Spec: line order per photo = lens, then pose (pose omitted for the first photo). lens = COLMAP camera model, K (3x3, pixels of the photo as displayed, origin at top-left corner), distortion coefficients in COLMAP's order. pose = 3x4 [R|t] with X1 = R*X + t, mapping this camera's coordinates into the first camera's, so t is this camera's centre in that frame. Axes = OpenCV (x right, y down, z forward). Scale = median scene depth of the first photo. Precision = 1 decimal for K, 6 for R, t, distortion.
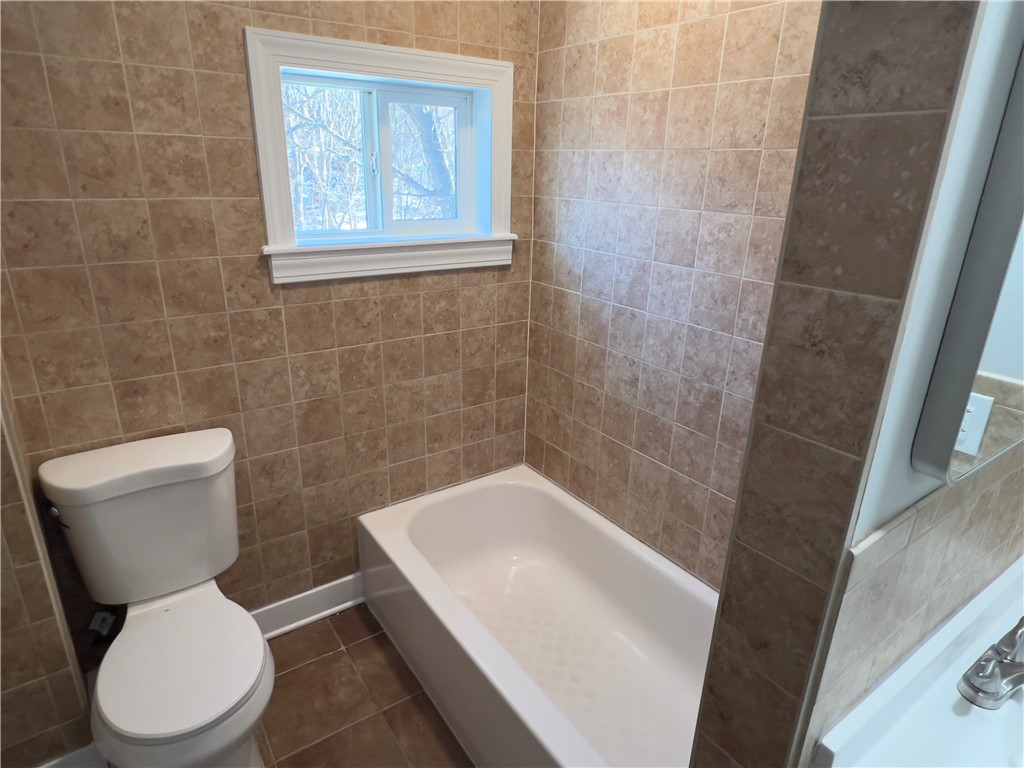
lens RADIAL K [[599.3, 0, 512.0], [0, 599.3, 384.0], [0, 0, 1]] dist [-0.002965, -0.001497]
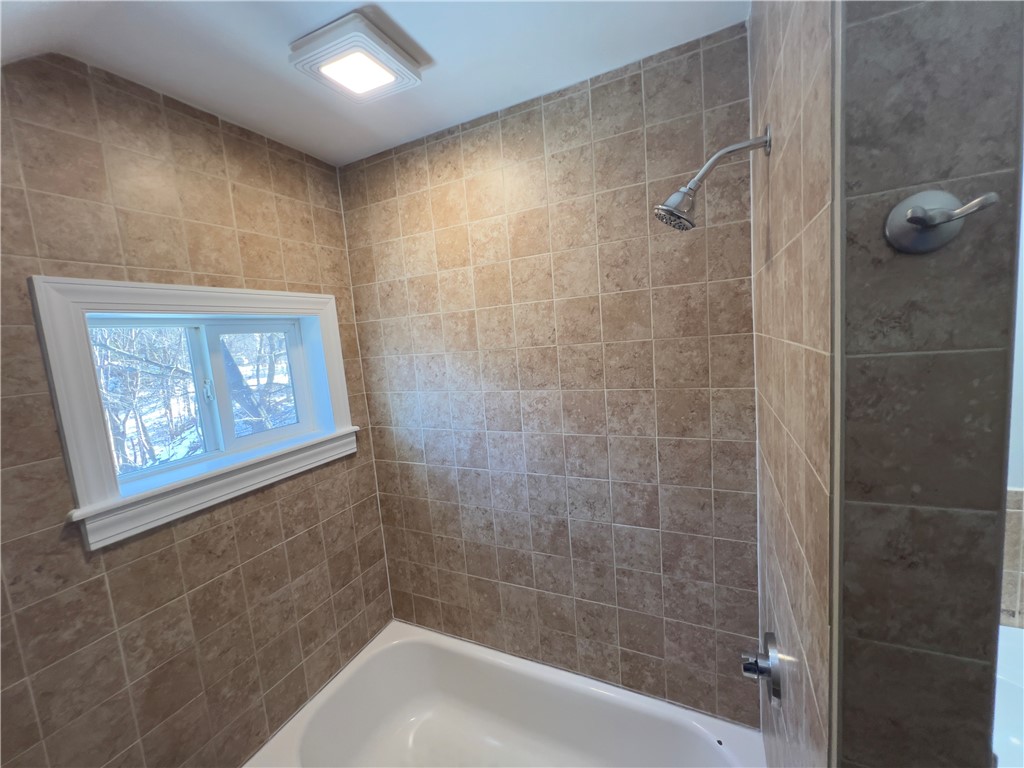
lens RADIAL K [[405.1, 0, 512.0], [0, 405.1, 384.0], [0, 0, 1]] dist [-0.001236, 0.000012]
pose [[0.867379, -0.149257, 0.474738, -0.117941], [0.261772, 0.948163, -0.180173, -0.129548], [-0.423237, 0.280551, 0.861488, 0.195181]]
